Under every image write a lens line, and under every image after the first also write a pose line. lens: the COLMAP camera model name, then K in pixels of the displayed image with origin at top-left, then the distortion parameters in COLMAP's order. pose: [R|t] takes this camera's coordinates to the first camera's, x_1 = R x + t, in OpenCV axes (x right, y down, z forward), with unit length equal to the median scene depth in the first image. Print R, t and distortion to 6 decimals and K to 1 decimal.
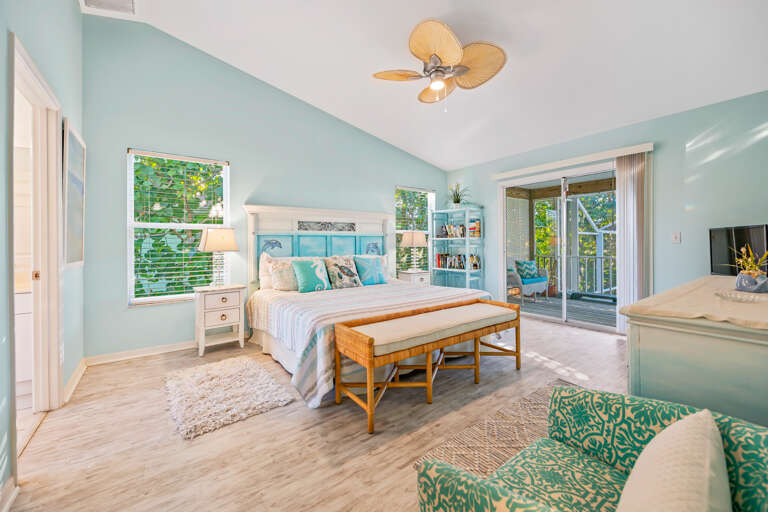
lens RADIAL K [[305.0, 0, 387.4], [0, 305.0, 244.1], [0, 0, 1]] dist [0.000332, -0.000153]
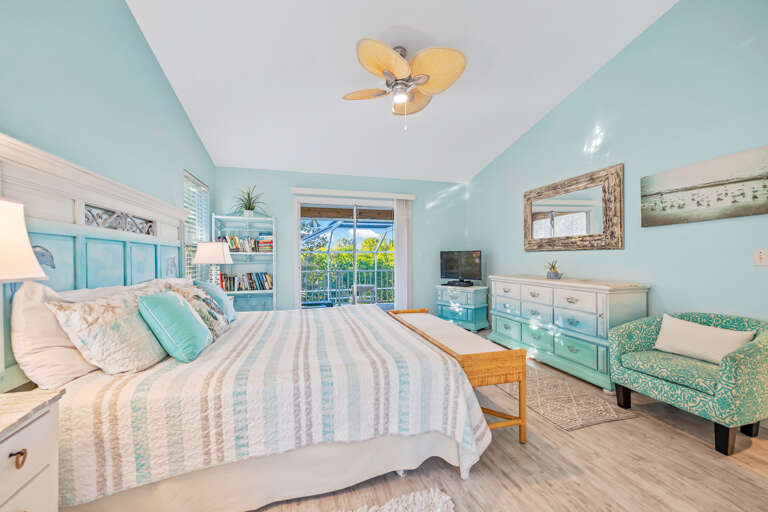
lens RADIAL K [[305.0, 0, 386.7], [0, 305.0, 257.9], [0, 0, 1]] dist [0.000332, -0.000153]
pose [[0.369716, 0.008815, 0.929103, -0.497771], [0.003308, 0.999936, -0.010803, 0.005321], [-0.929139, 0.007067, 0.369663, 0.442142]]
